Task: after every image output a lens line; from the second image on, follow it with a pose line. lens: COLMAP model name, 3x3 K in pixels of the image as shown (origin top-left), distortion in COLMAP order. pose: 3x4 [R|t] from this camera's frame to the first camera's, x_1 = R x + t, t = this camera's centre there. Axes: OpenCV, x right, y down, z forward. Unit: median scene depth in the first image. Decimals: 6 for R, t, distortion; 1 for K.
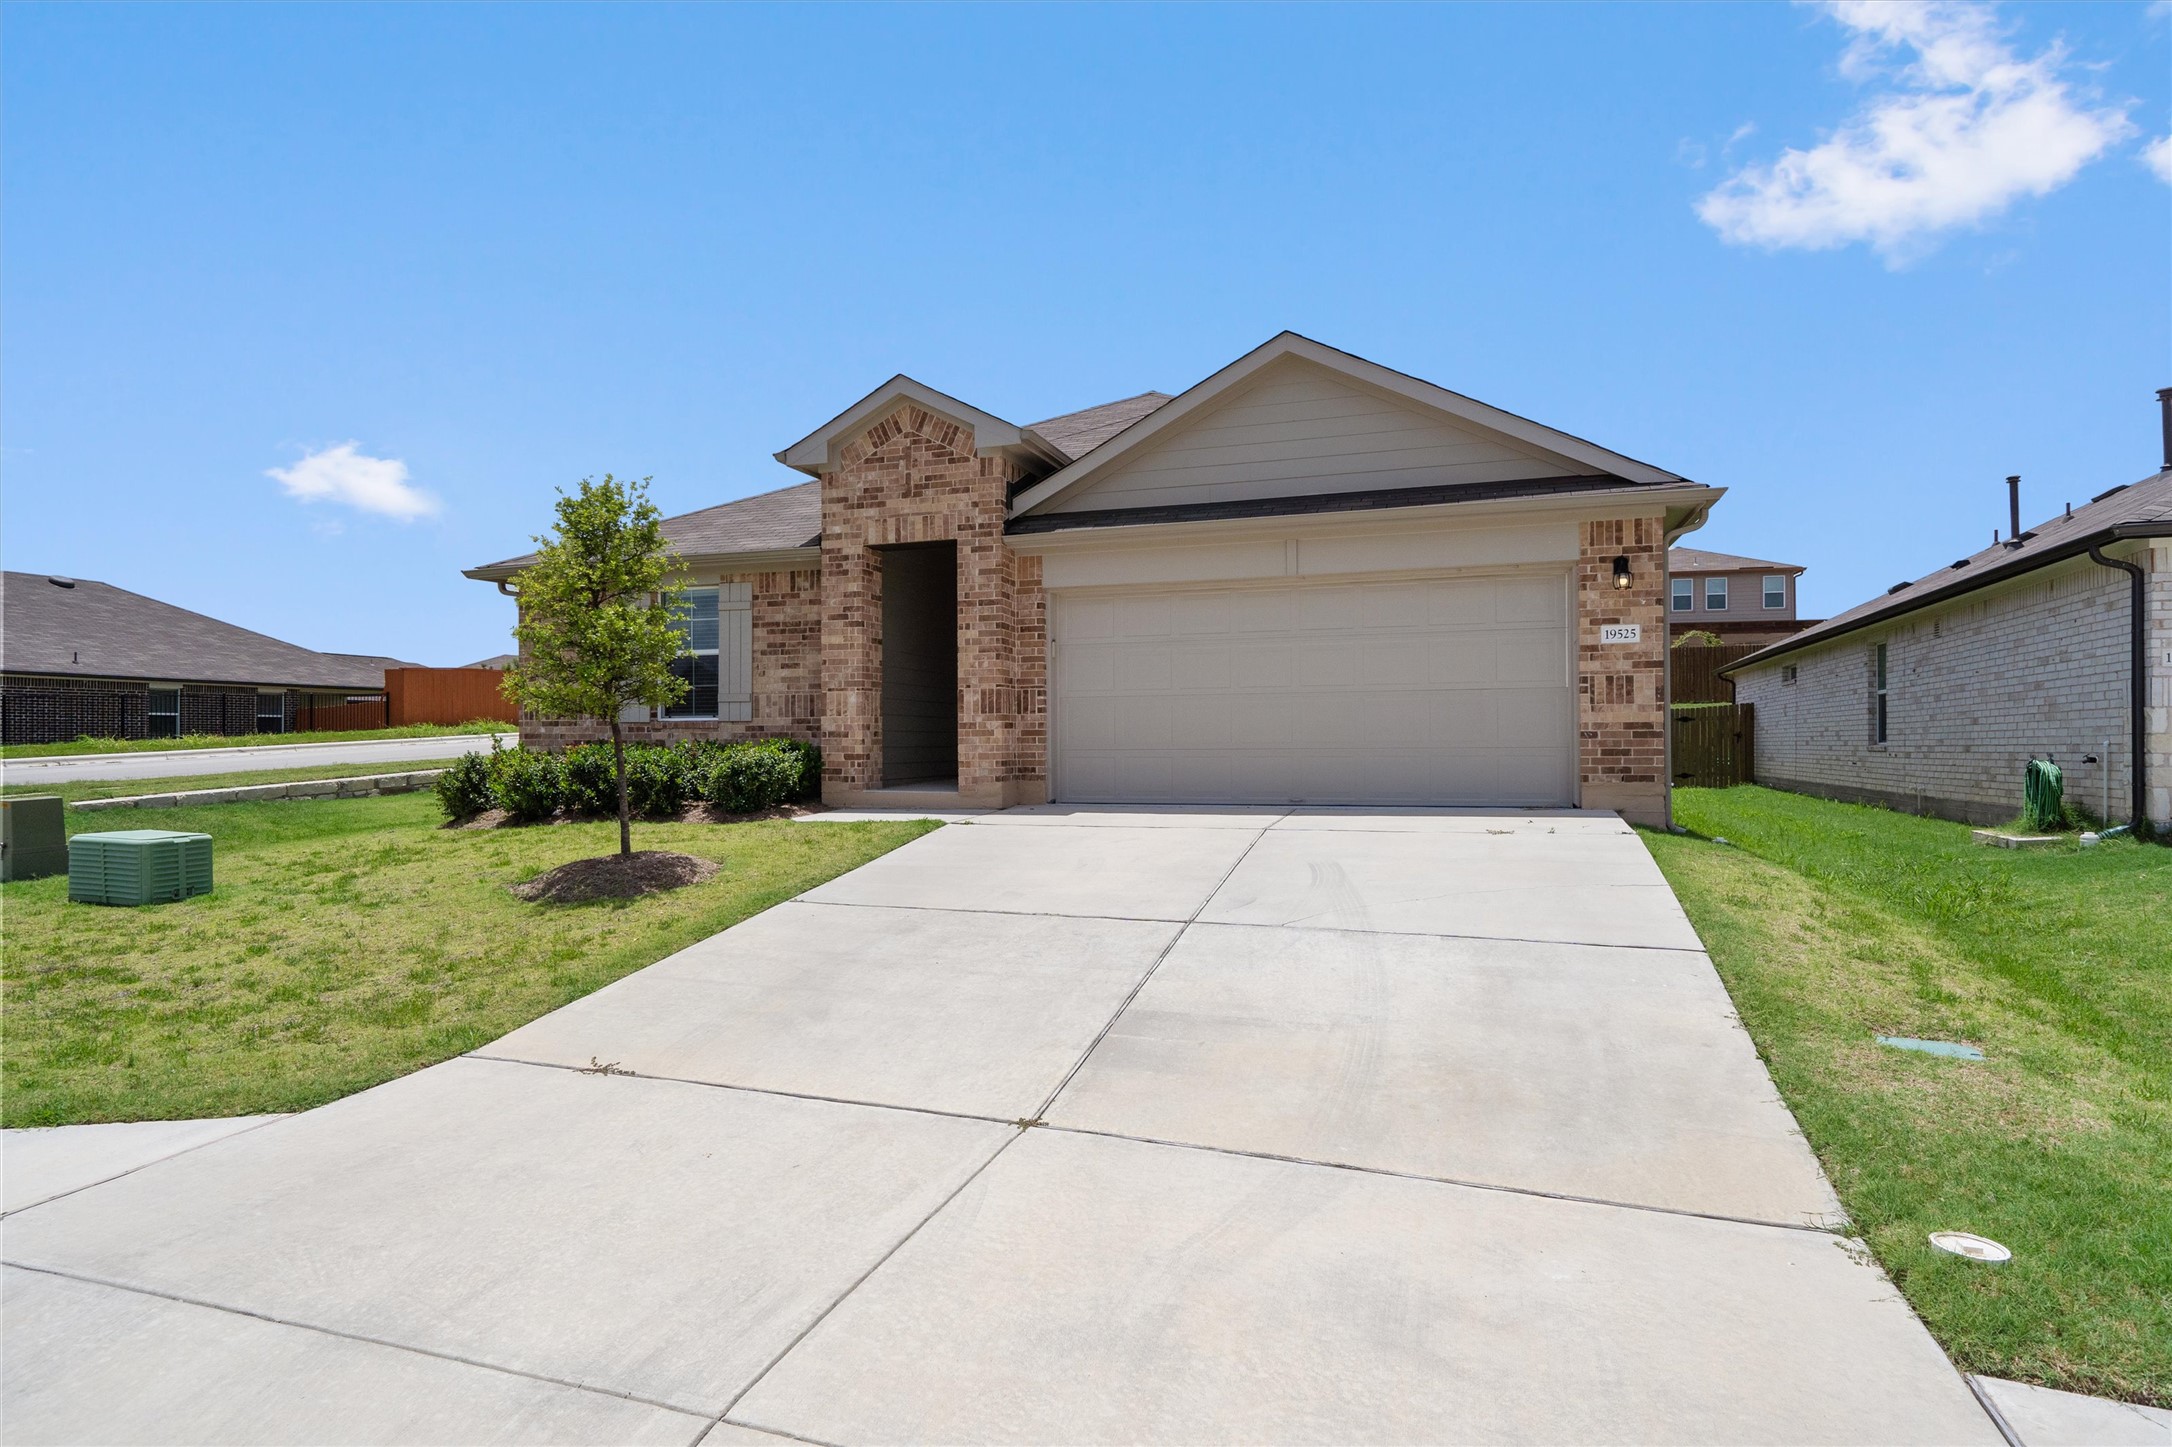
lens RADIAL K [[1102.8, 0, 1088.4], [0, 1102.8, 709.9], [0, 0, 1]] dist [0.002901, 0.000864]
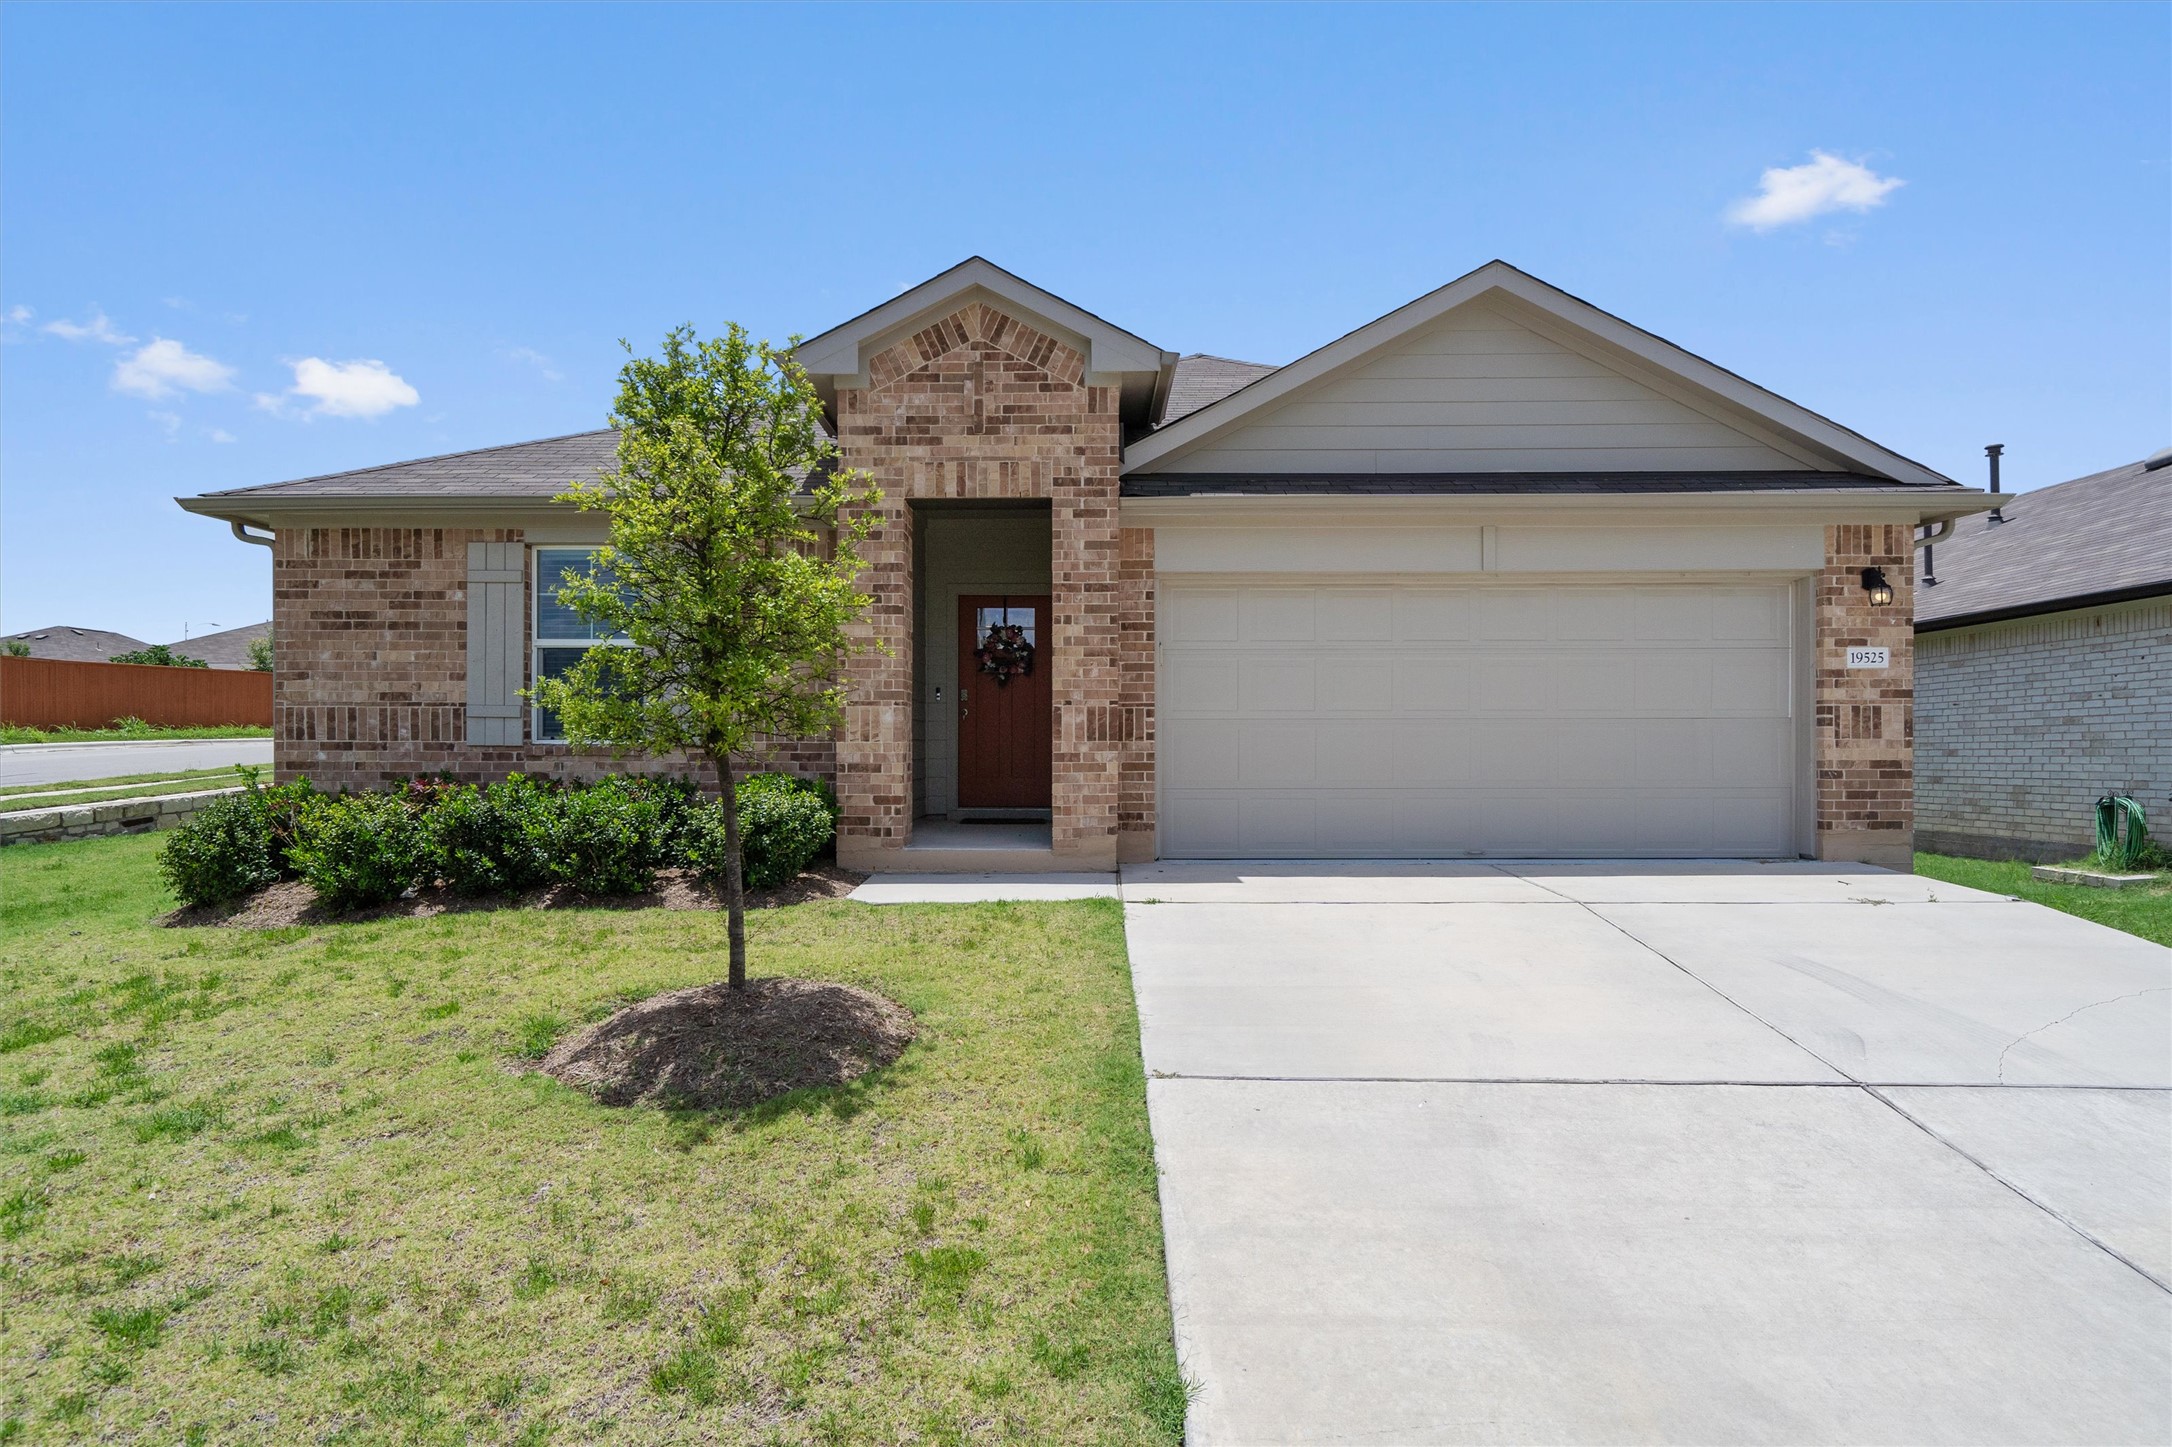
lens RADIAL K [[1129.2, 0, 1079.8], [0, 1129.2, 734.9], [0, 0, 1]] dist [0.003162, 0.001082]
pose [[0.956250, 0.009557, 0.292396, -0.313507], [-0.013584, 0.999839, 0.011747, -0.009008], [-0.292236, -0.015205, 0.956225, 0.286597]]
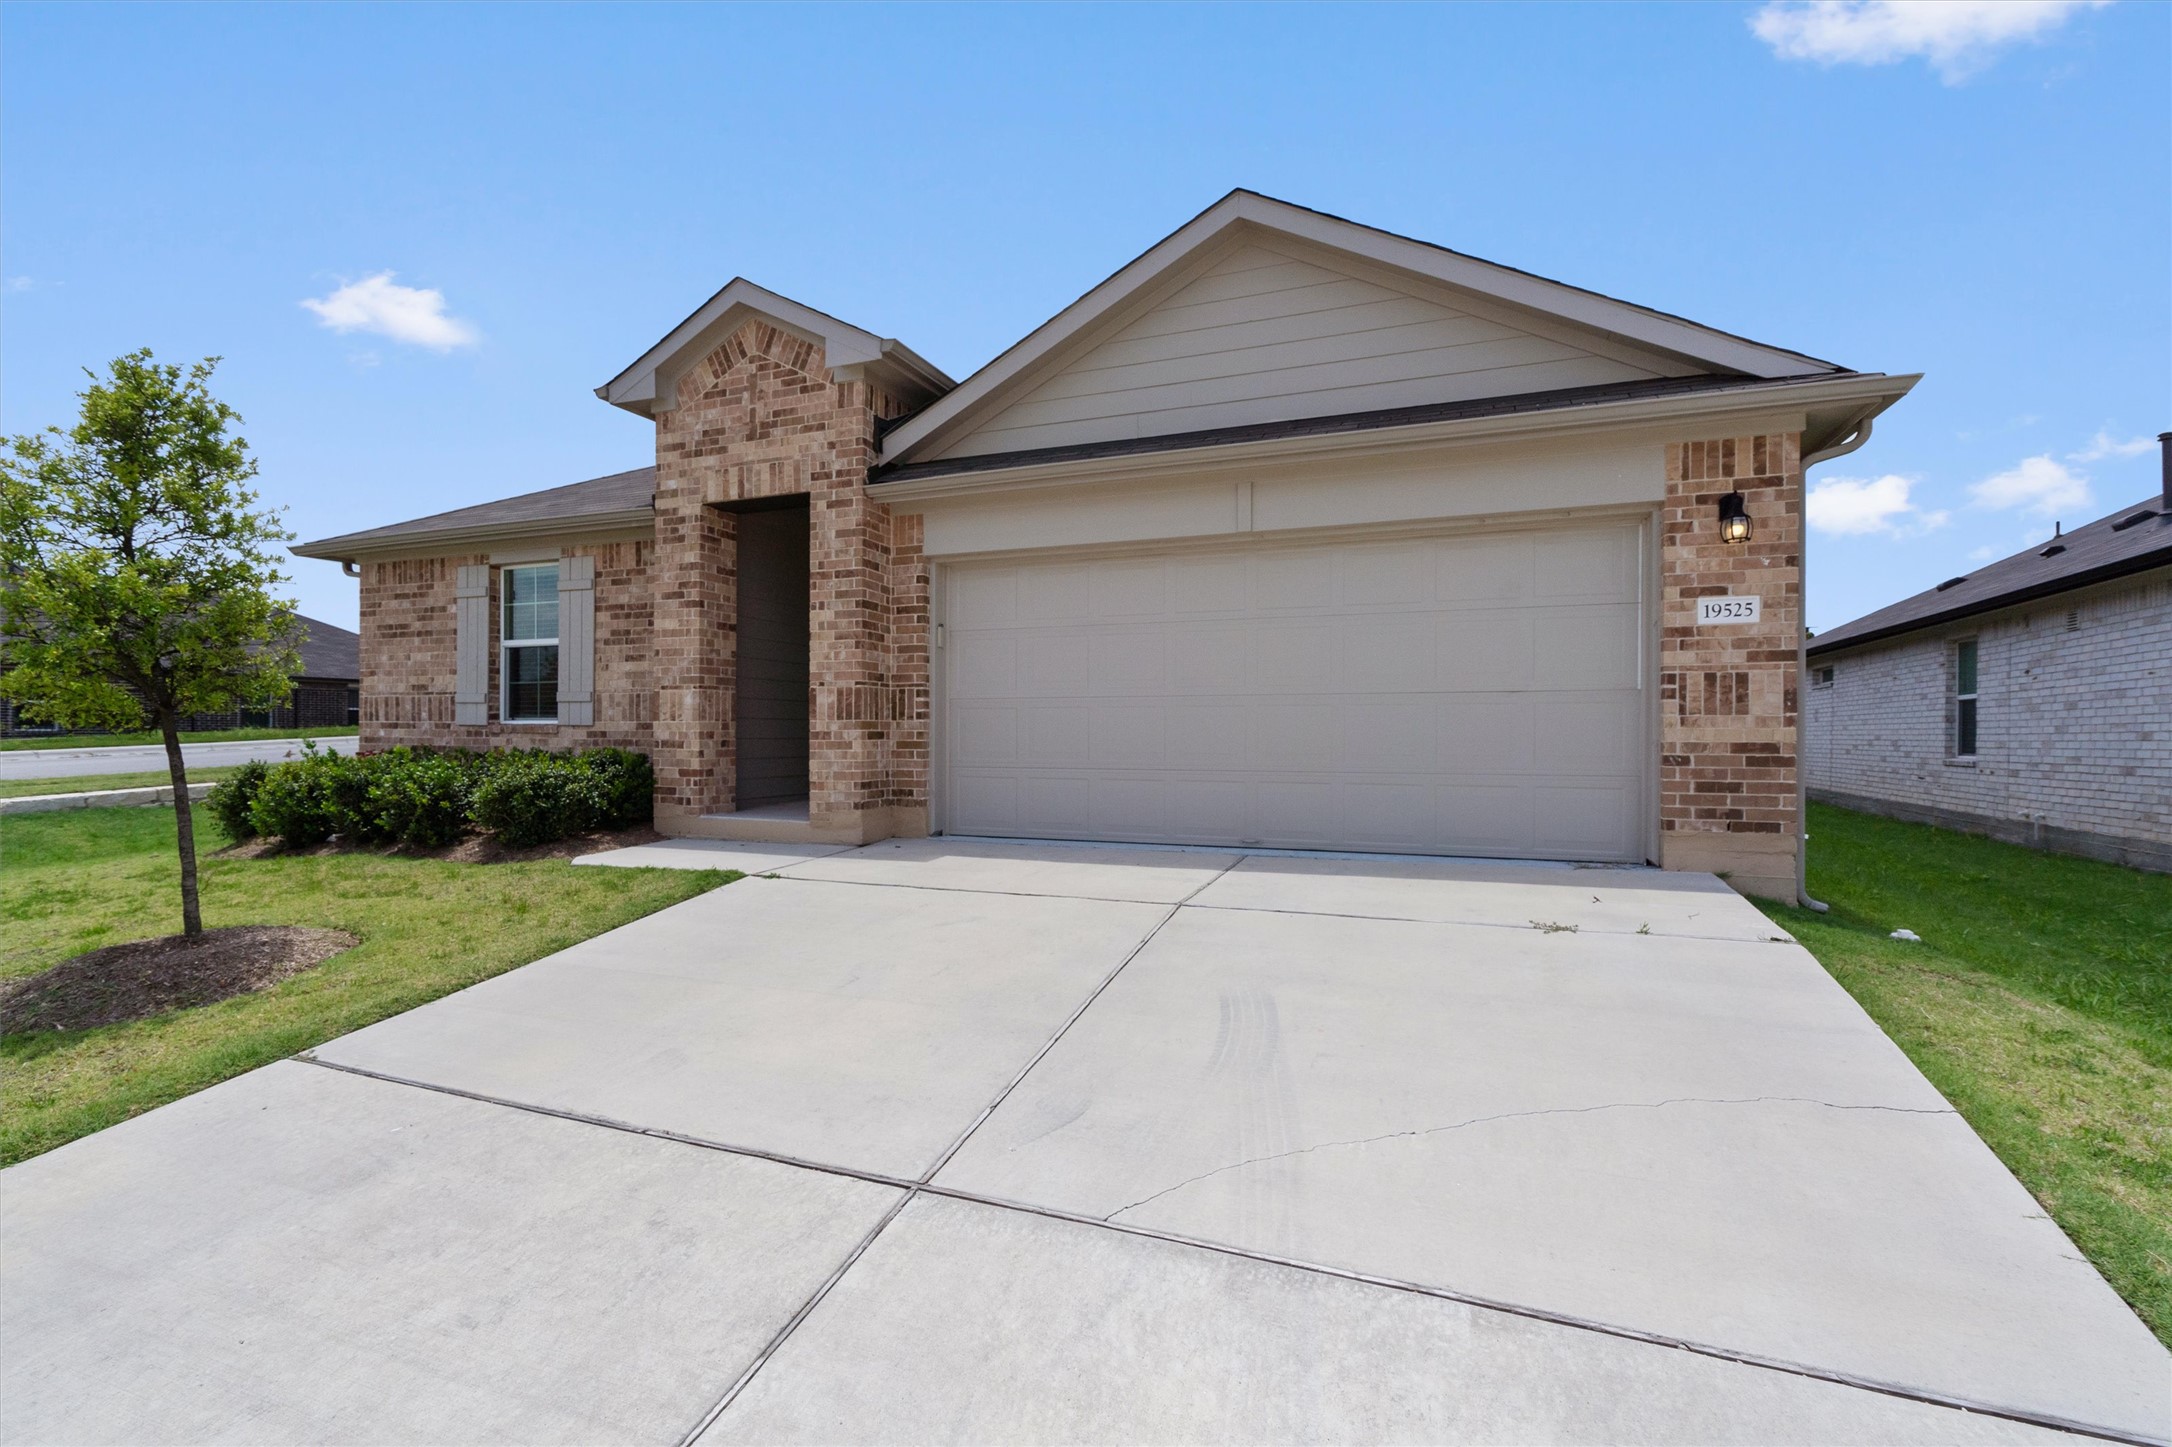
lens RADIAL K [[947.7, 0, 1079.7], [0, 947.7, 722.9], [0, 0, 1]] dist [-0.003714, 0.000195]
pose [[0.998418, 0.007541, -0.055727, 0.105178], [-0.006590, 0.999830, 0.017237, -0.006836], [0.055847, -0.016843, 0.998297, 0.348208]]
